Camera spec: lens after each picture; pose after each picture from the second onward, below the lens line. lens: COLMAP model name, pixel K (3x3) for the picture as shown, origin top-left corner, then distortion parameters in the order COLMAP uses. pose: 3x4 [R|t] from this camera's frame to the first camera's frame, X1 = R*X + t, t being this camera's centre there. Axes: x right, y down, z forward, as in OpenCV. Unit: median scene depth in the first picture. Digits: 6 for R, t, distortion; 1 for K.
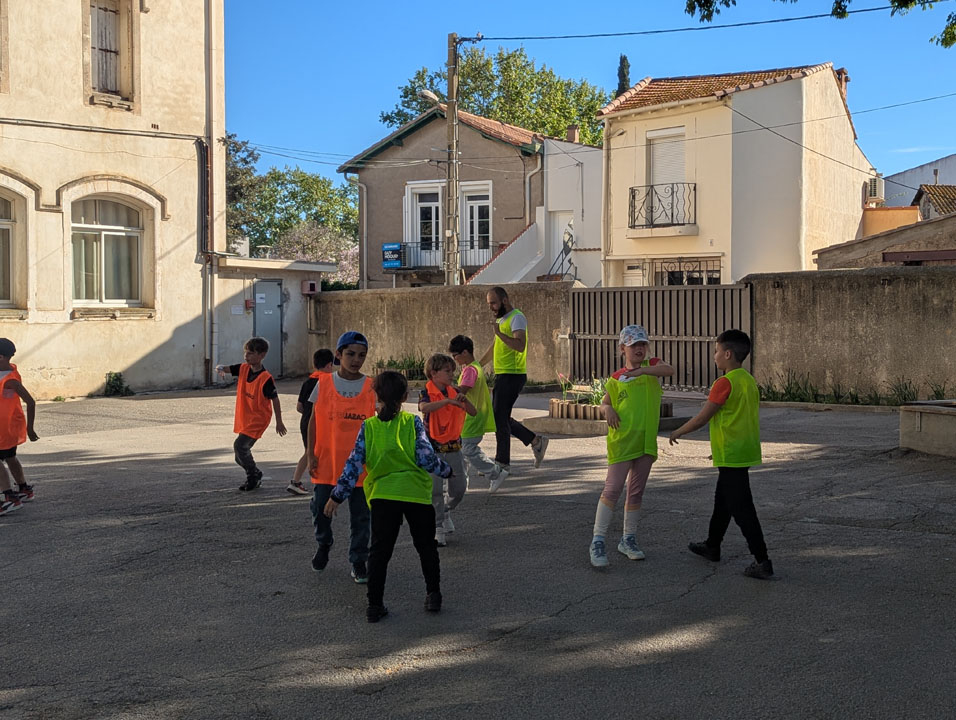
lens RADIAL K [[1263.1, 0, 496.0], [0, 1263.1, 344.0], [0, 0, 1]] dist [0.102983, 0.000000]
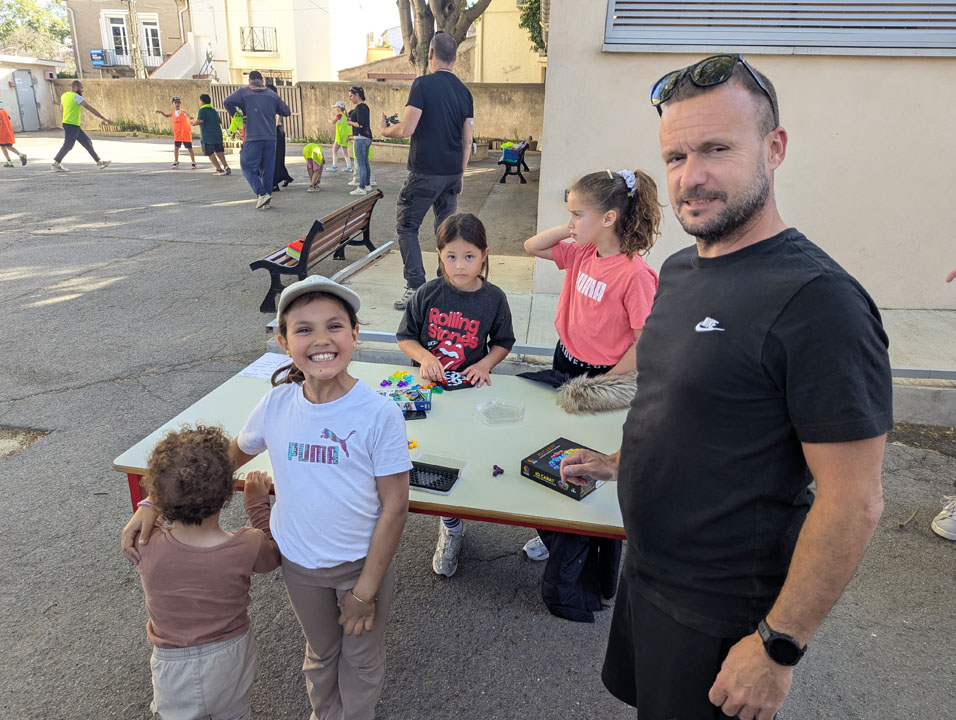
lens RADIAL K [[690.8, 0, 479.5], [0, 690.8, 349.7], [0, 0, 1]] dist [0.070155, -0.058662]
pose [[0.923199, -0.098530, 0.371477, 0.000438], [-0.020650, 0.952464, 0.303950, 0.007253], [-0.383767, -0.288277, 0.877280, -0.177699]]
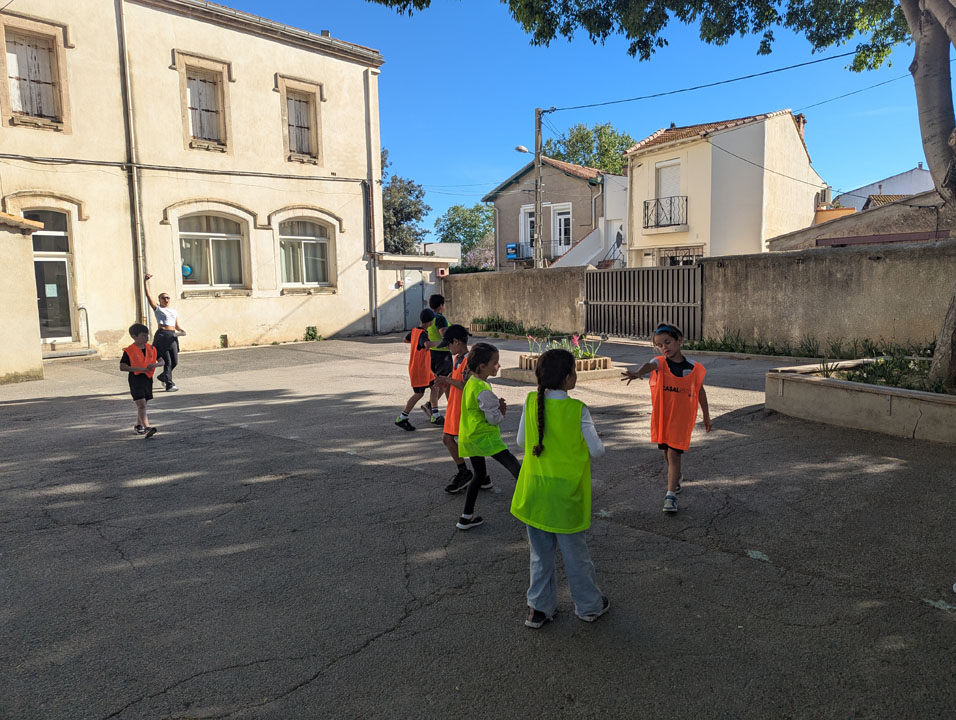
lens RADIAL K [[690.8, 0, 486.0], [0, 690.8, 349.3], [0, 0, 1]] dist [0.070155, -0.058662]
pose [[0.982557, 0.001157, -0.185958, 0.073705], [0.012036, 0.997488, 0.069806, -0.007286], [0.185571, -0.070826, 0.980075, 0.136954]]
